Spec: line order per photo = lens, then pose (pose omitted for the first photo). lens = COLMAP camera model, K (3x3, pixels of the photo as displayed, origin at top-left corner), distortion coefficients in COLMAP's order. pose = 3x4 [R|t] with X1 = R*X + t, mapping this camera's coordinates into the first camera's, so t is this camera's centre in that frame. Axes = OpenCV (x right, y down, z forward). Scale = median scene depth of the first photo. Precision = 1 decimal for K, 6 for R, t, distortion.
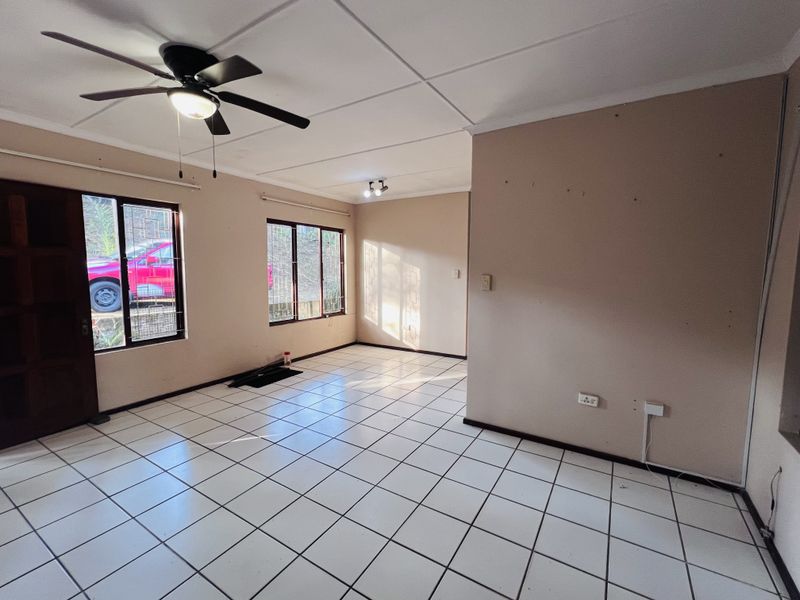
lens RADIAL K [[362.1, 0, 395.2], [0, 362.1, 300.3], [0, 0, 1]] dist [-0.002091, 0.000287]
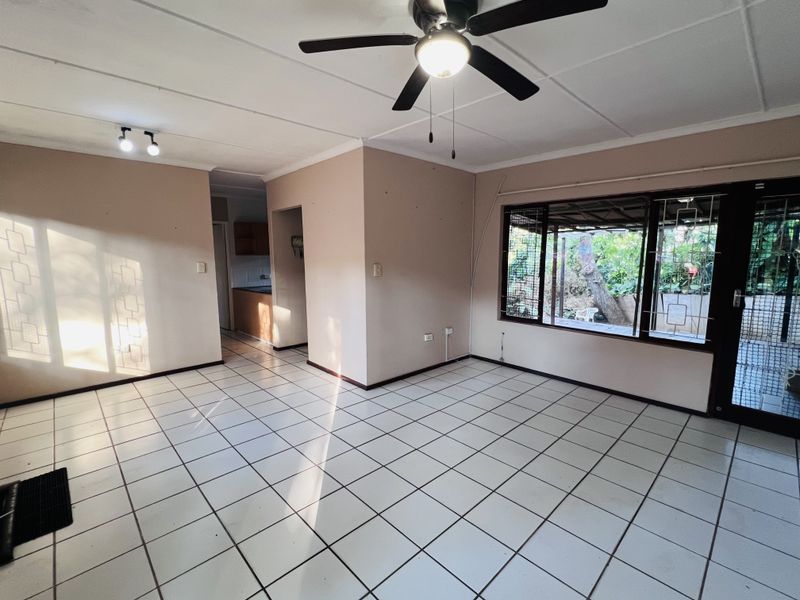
lens RADIAL K [[362.1, 0, 397.7], [0, 362.1, 300.5], [0, 0, 1]] dist [-0.002091, 0.000287]
pose [[0.245960, -0.126773, 0.960954, -0.493572], [0.099280, 0.989491, 0.105127, -0.036172], [-0.964182, 0.069546, 0.255961, 0.324730]]
